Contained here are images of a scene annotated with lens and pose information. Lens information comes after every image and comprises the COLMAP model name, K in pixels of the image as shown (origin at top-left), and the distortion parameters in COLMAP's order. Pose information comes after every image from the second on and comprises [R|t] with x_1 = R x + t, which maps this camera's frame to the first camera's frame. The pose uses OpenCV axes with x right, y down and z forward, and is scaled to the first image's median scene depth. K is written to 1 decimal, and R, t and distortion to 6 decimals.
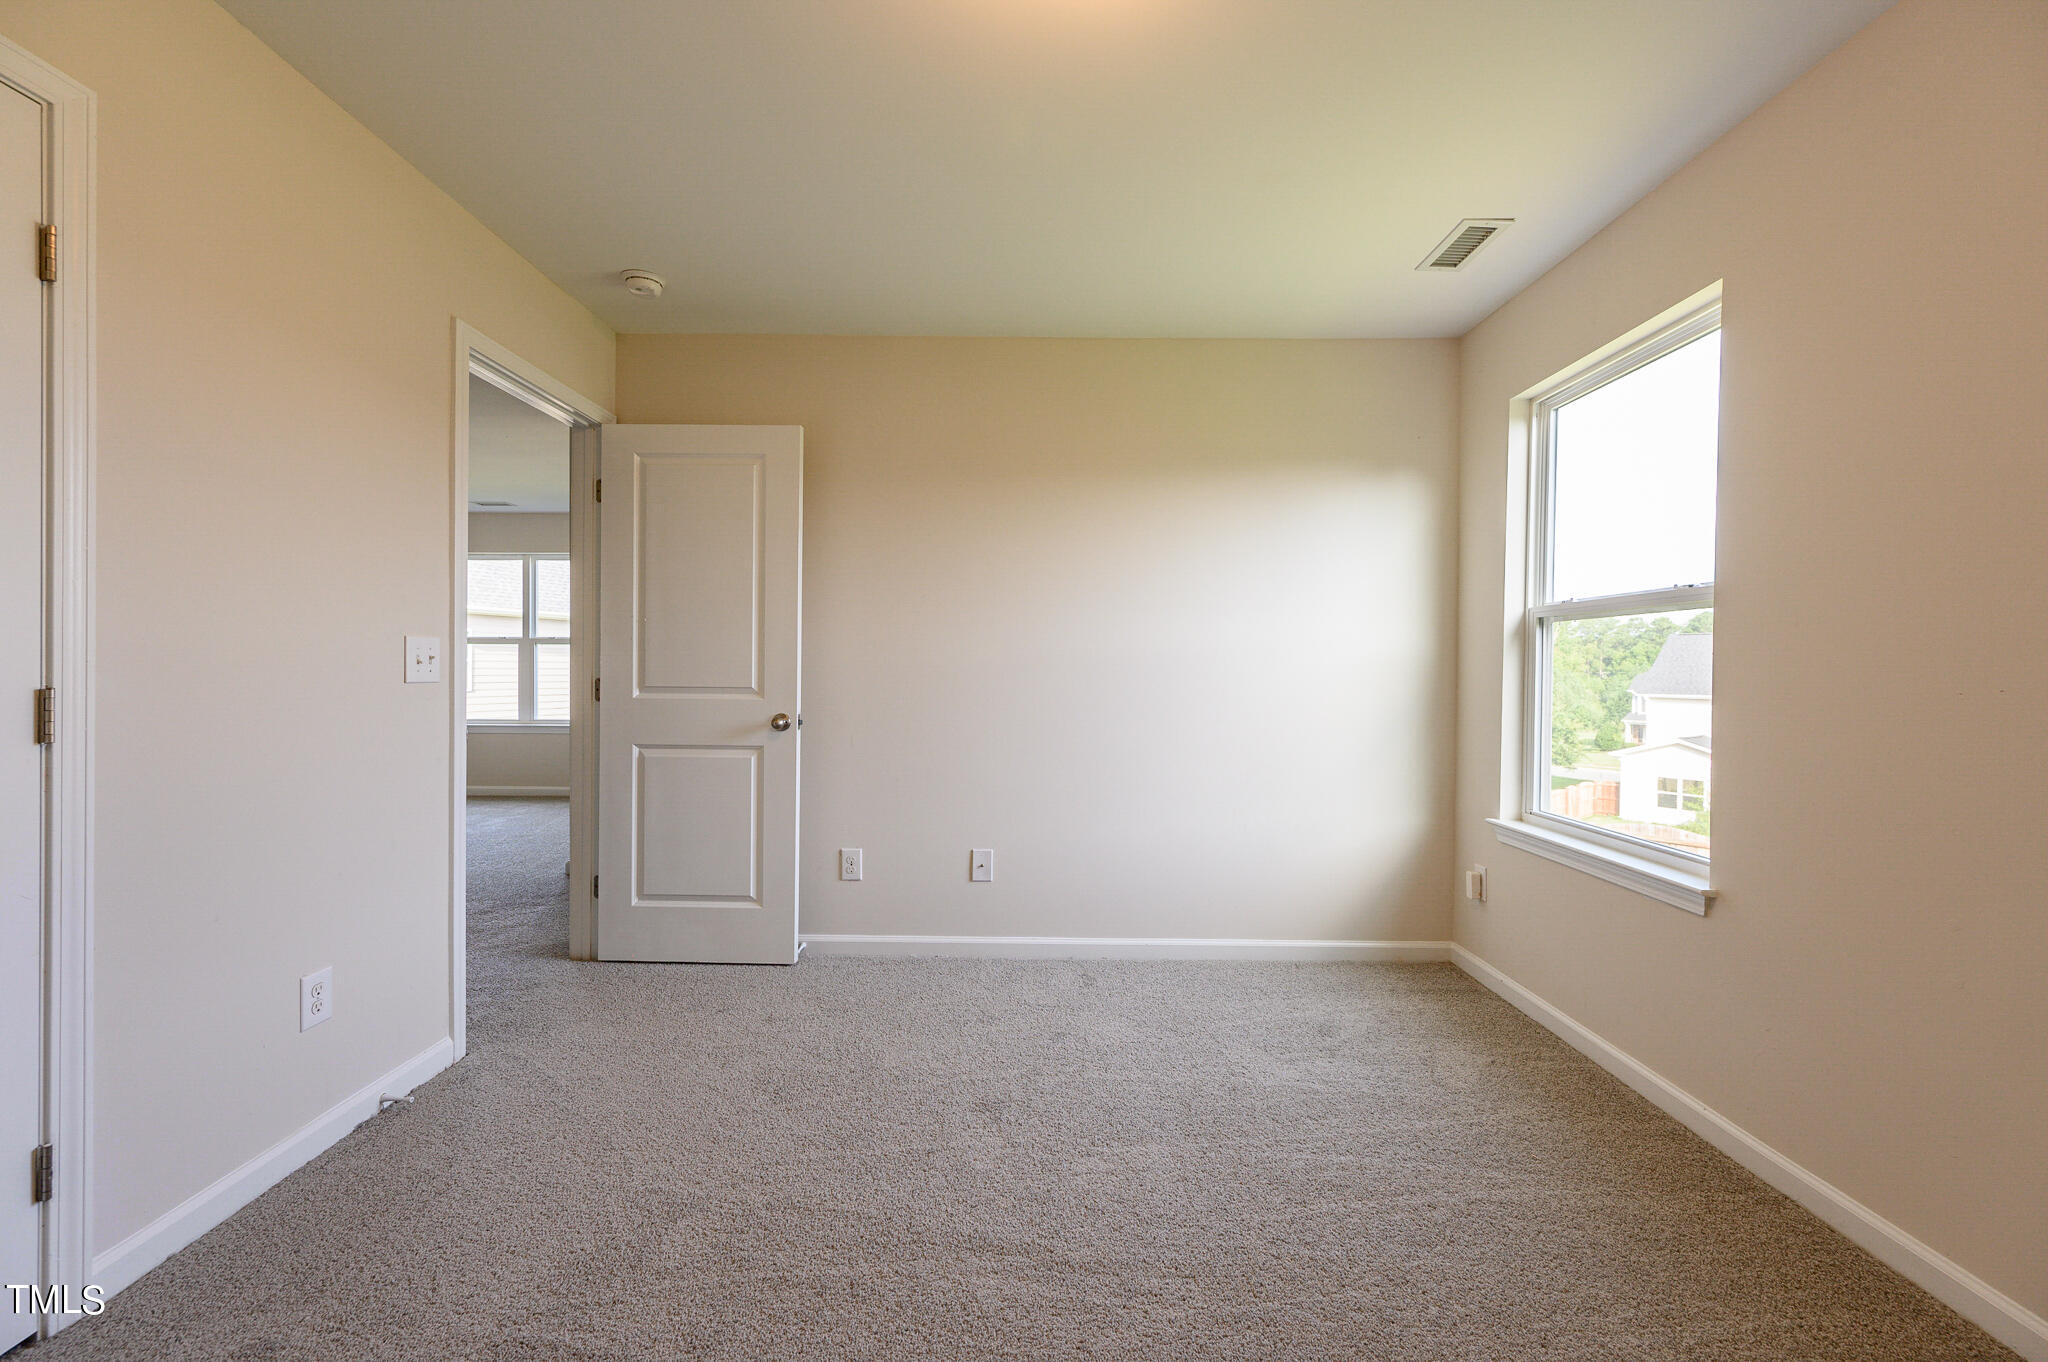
lens RADIAL K [[804.7, 0, 1029.9], [0, 804.7, 664.7], [0, 0, 1]] dist [0.000109, 0.000013]
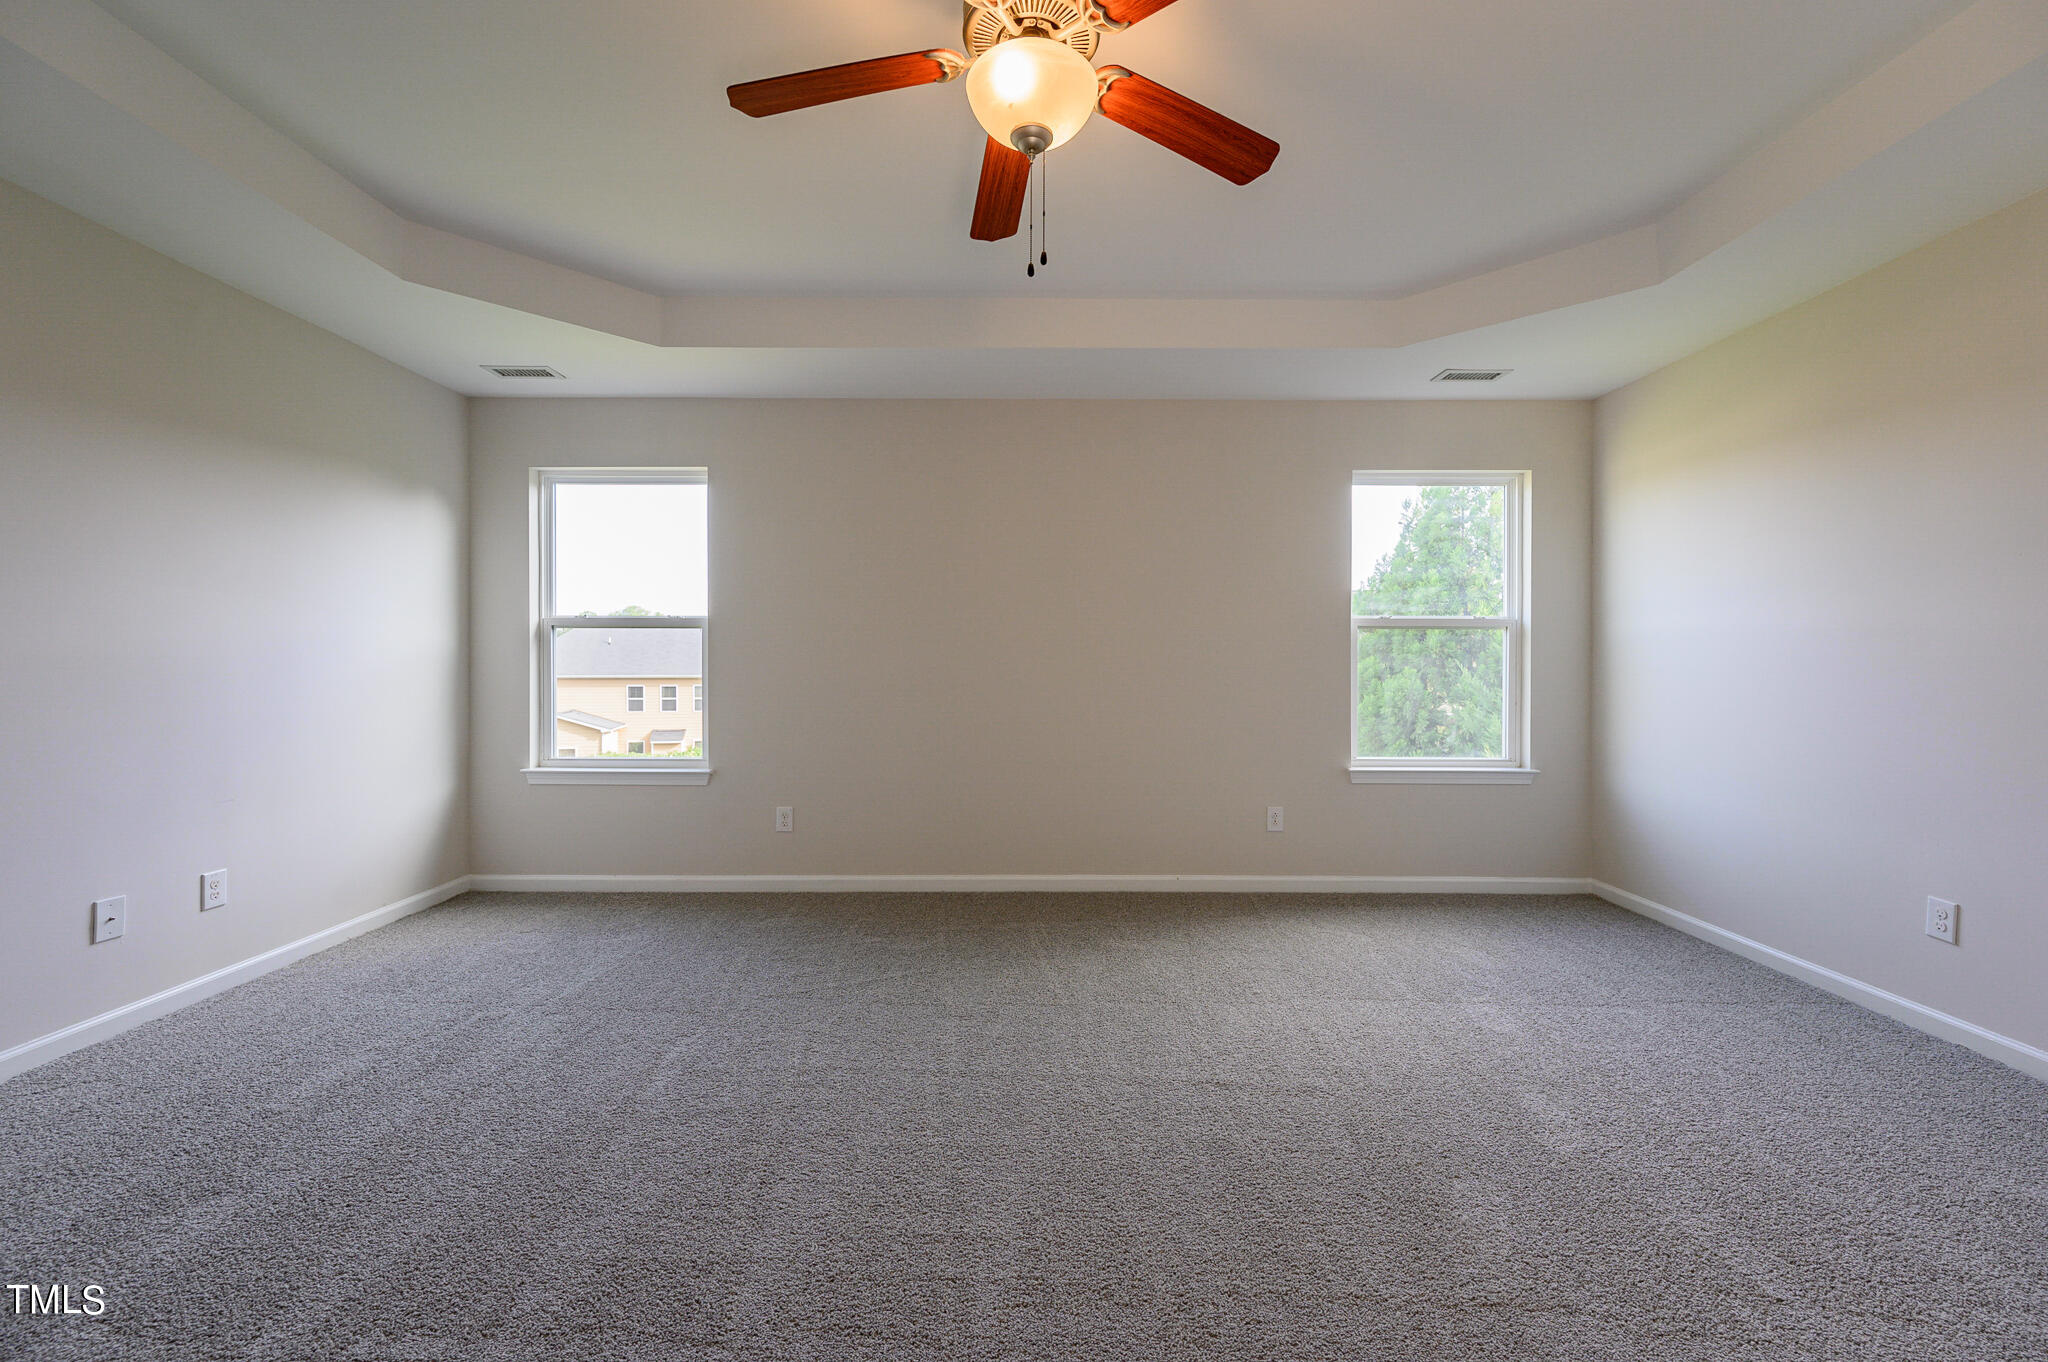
lens RADIAL K [[804.7, 0, 1029.9], [0, 804.7, 664.7], [0, 0, 1]] dist [0.000109, 0.000013]
pose [[0.015489, -0.007886, 0.999849, -0.805138], [0.010962, 0.999910, 0.007717, 0.011329], [-0.999820, 0.010841, 0.015574, 0.106495]]
